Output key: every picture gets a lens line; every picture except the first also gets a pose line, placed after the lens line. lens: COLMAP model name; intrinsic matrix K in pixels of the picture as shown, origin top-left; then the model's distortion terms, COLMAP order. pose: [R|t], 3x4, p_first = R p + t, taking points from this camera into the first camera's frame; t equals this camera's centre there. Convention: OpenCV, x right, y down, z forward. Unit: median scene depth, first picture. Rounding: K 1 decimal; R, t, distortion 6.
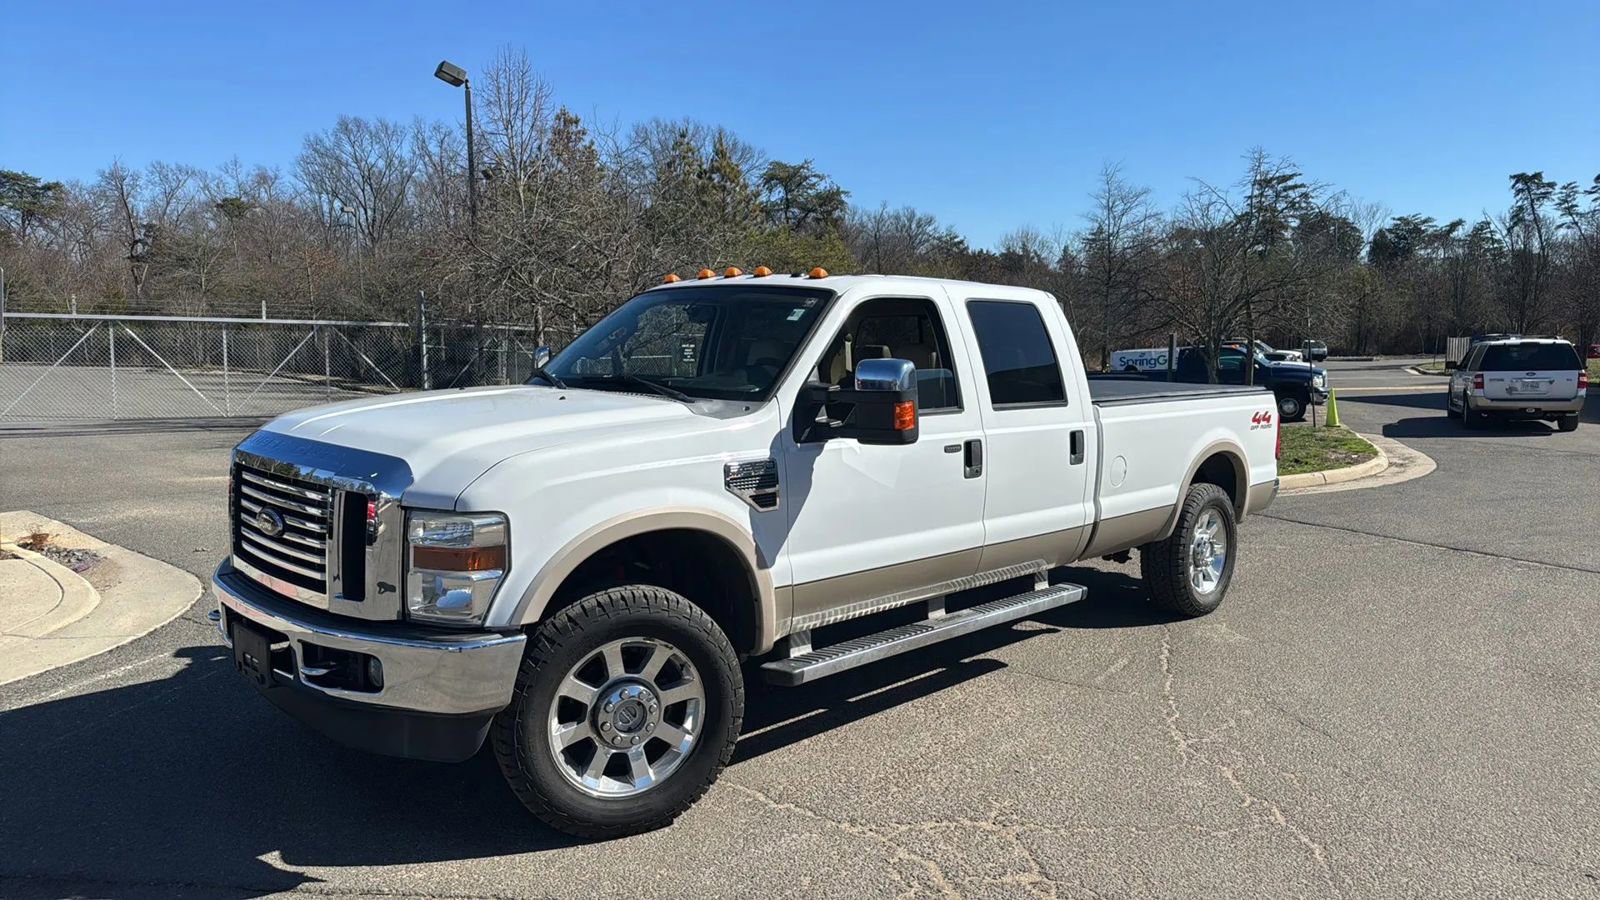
lens RADIAL K [[1057.8, 0, 796.2], [0, 1057.8, 451.8], [0, 0, 1]] dist [0.060766, -0.072619]
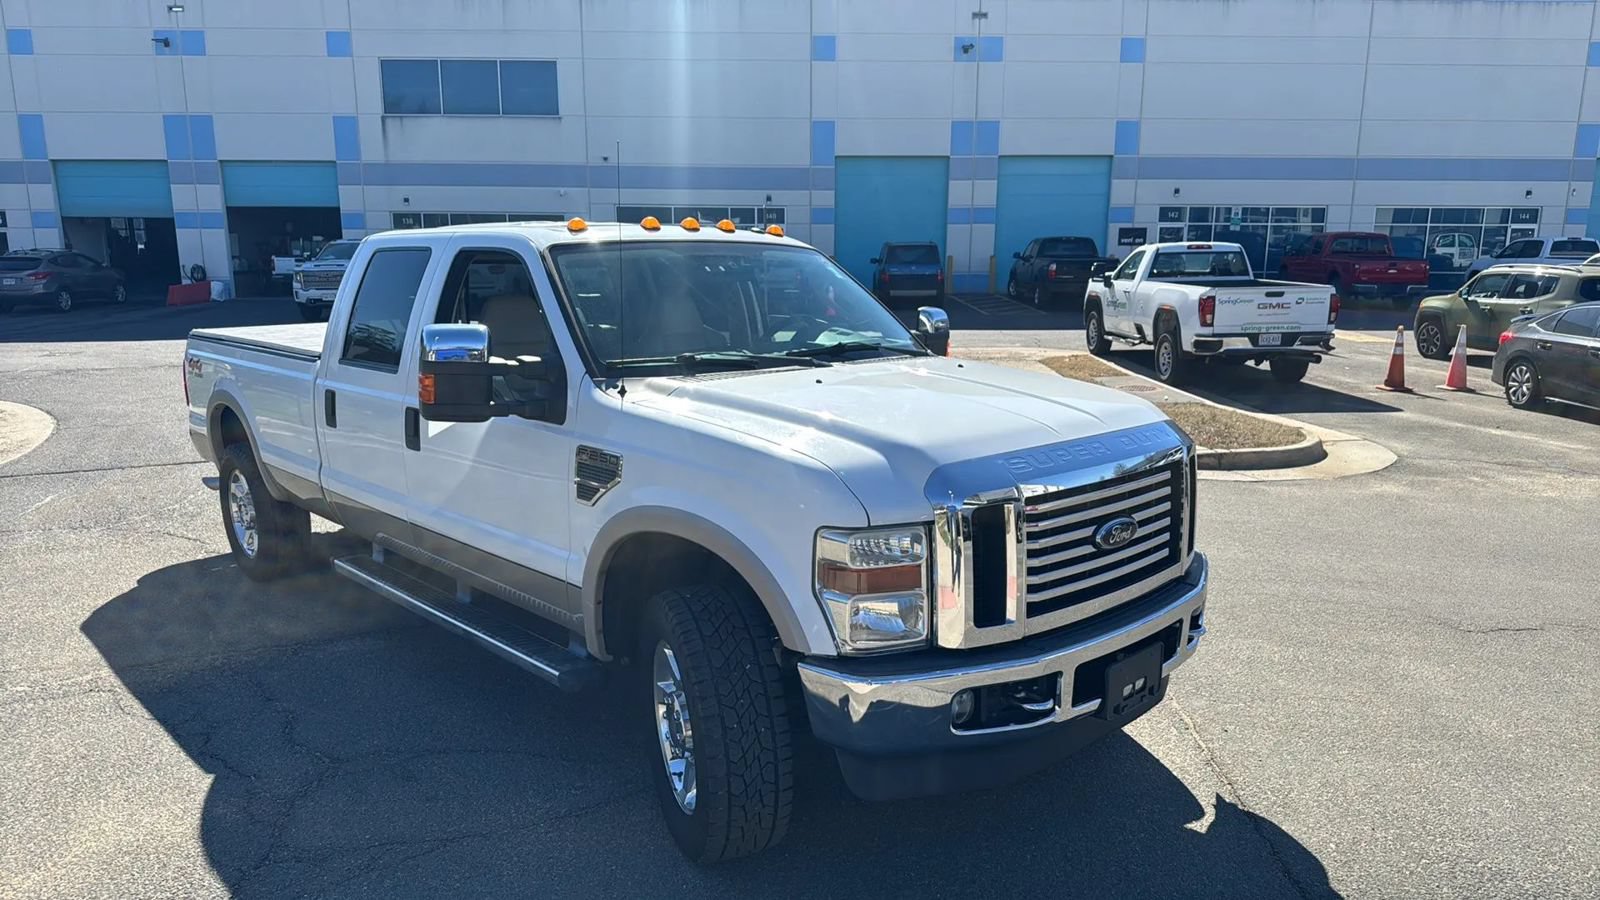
lens RADIAL K [[1082.2, 0, 774.8], [0, 1082.2, 451.4], [0, 0, 1]] dist [0.053070, -0.075757]
pose [[0.053749, -0.188278, 0.980644, -0.945049], [0.106058, 0.977585, 0.181877, -0.131870], [-0.992906, 0.094229, 0.072512, 0.832087]]
